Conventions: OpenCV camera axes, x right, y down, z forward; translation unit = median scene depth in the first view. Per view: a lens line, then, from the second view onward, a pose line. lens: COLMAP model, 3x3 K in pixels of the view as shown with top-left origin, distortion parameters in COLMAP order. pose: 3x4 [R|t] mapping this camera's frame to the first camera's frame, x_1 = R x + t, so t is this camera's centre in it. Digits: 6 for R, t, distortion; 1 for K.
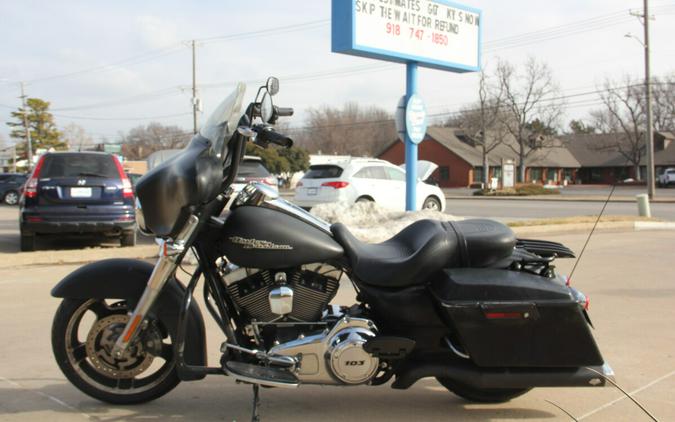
lens RADIAL K [[775.2, 0, 337.5], [0, 775.2, 211.0], [0, 0, 1]] dist [0.004845, 0.000752]
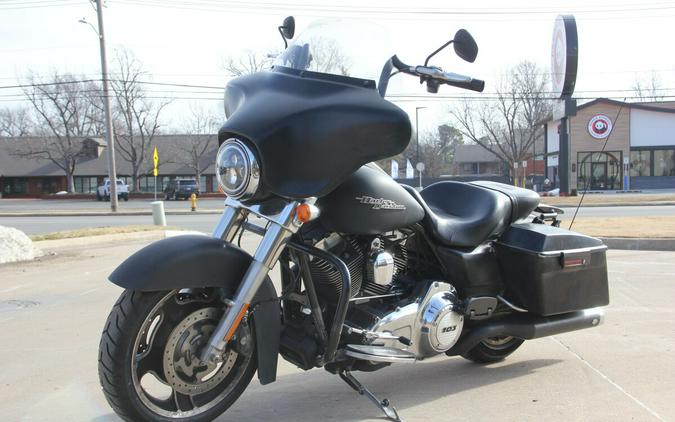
lens RADIAL K [[939.8, 0, 337.5], [0, 939.8, 211.0], [0, 0, 1]] dist [0.161846, 0.039225]
pose [[0.714198, -0.019870, 0.699662, -0.154354], [0.043528, 0.998923, -0.016063, 0.011568], [-0.698589, 0.041927, 0.714293, 0.047576]]
